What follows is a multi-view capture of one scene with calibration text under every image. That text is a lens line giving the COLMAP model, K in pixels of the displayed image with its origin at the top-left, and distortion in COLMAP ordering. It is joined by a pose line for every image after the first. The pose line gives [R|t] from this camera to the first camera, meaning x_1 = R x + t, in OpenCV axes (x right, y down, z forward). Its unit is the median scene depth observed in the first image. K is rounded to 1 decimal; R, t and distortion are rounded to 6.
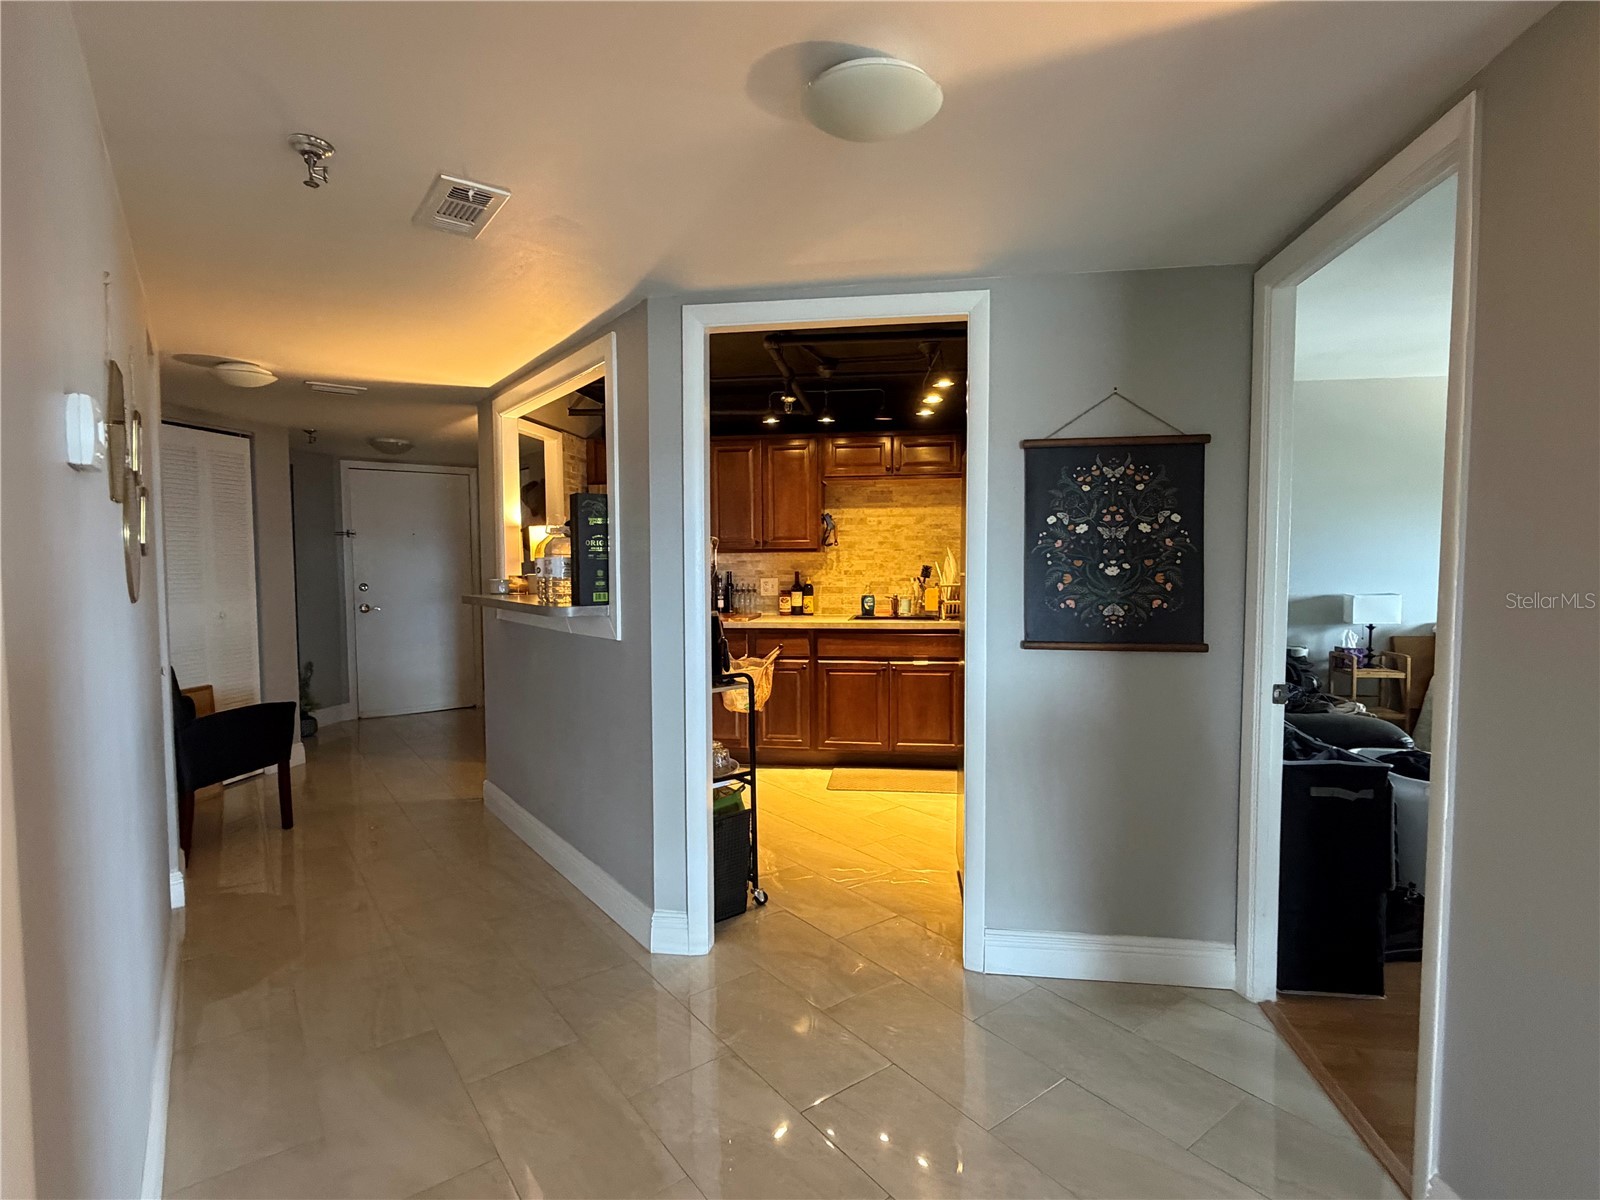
lens RADIAL K [[785.5, 0, 800.0], [0, 785.5, 600.0], [0, 0, 1]] dist [0.000498, -0.000028]
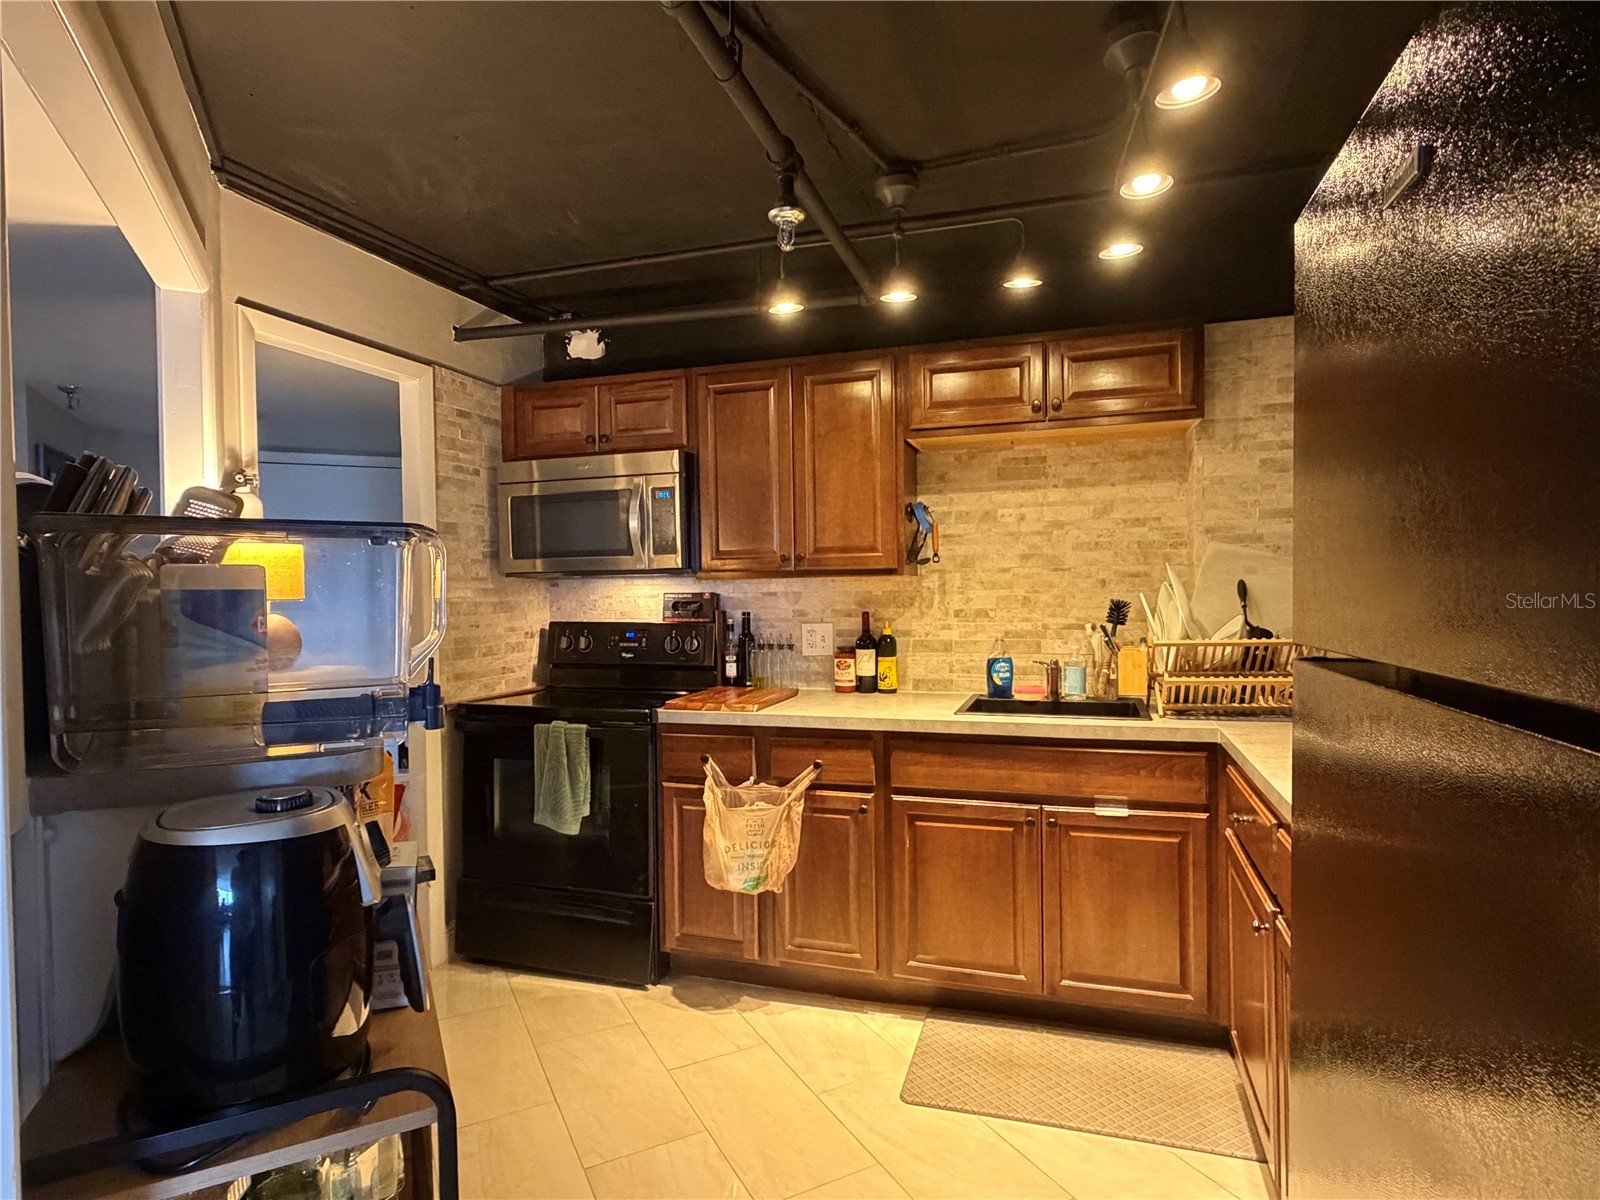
lens RADIAL K [[860.9, 0, 800.0], [0, 860.9, 600.0], [0, 0, 1]] dist [-0.000166, 0.000054]
pose [[0.985396, -0.005429, -0.170193, 0.053798], [-0.000495, 0.999396, -0.034747, -0.024358], [0.170279, 0.034323, 0.984798, 0.418581]]
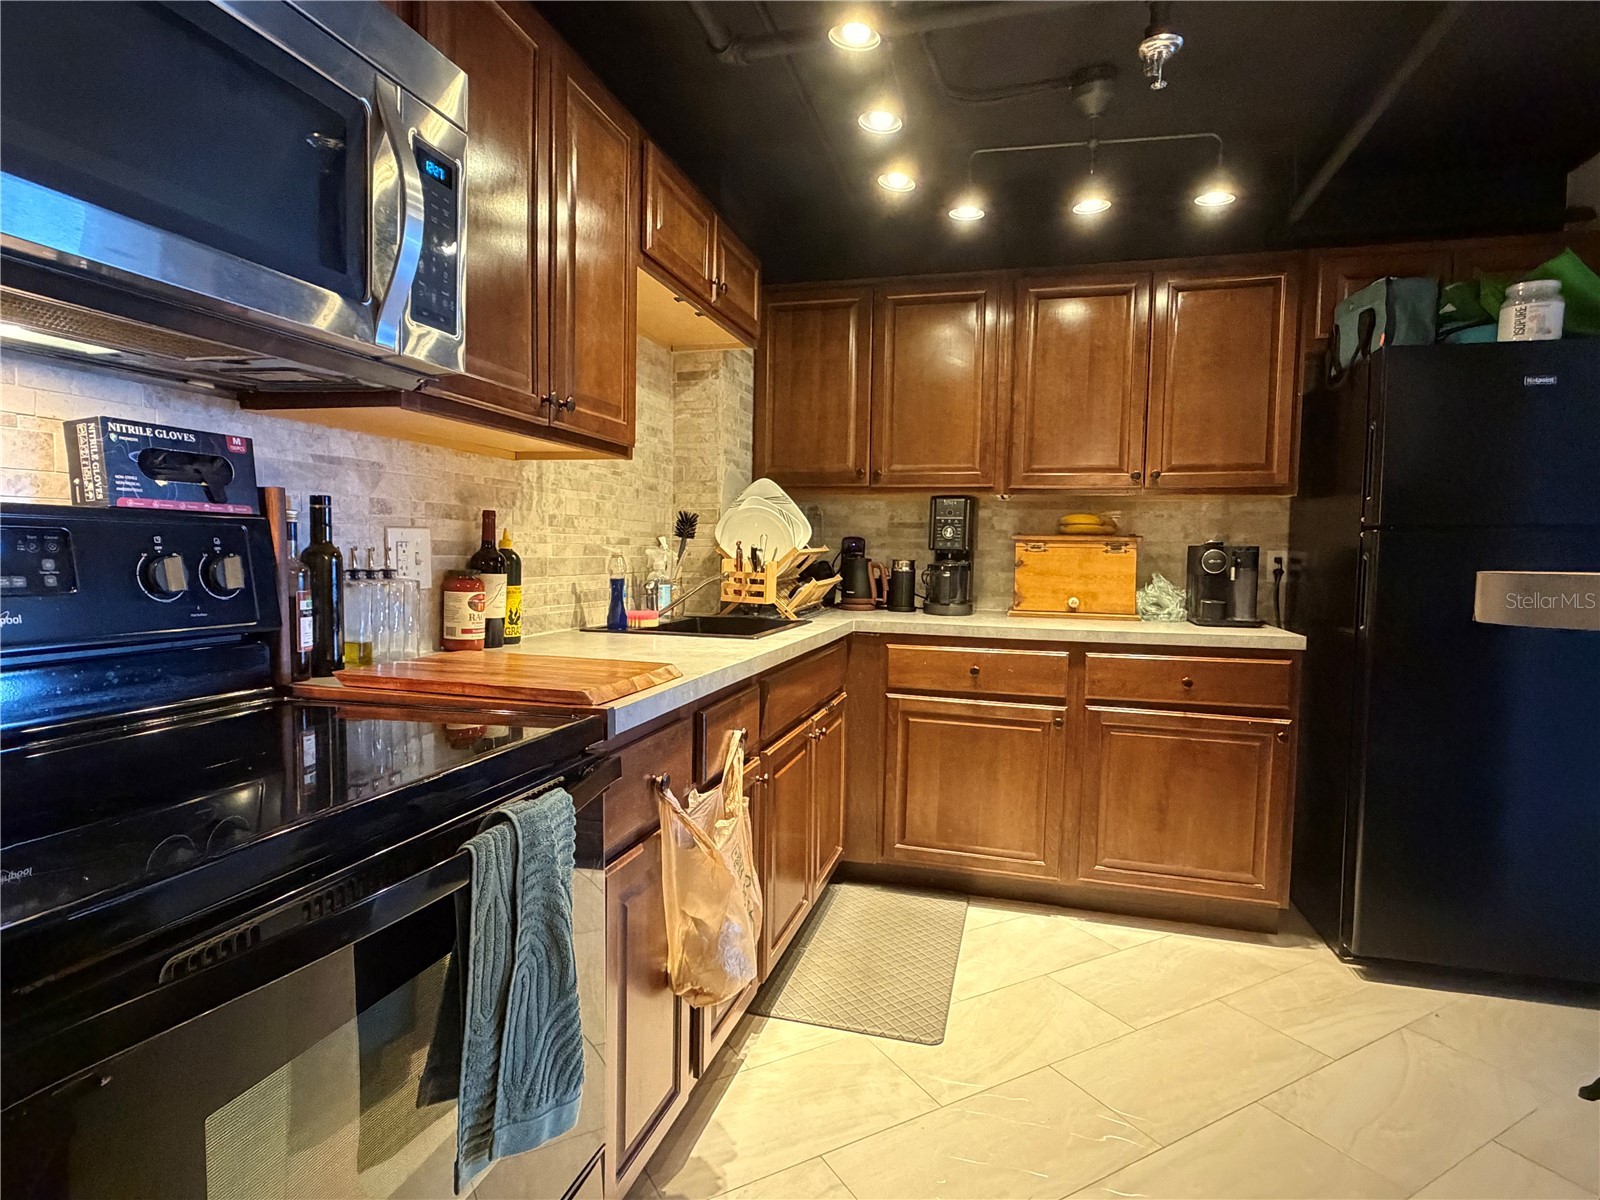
lens RADIAL K [[860.9, 0, 800.0], [0, 860.9, 600.0], [0, 0, 1]] dist [-0.000166, 0.000054]
pose [[0.129096, -0.049630, 0.990389, -0.346440], [0.033087, 0.998406, 0.045718, -0.012045], [-0.991080, 0.026867, 0.130533, 0.853010]]
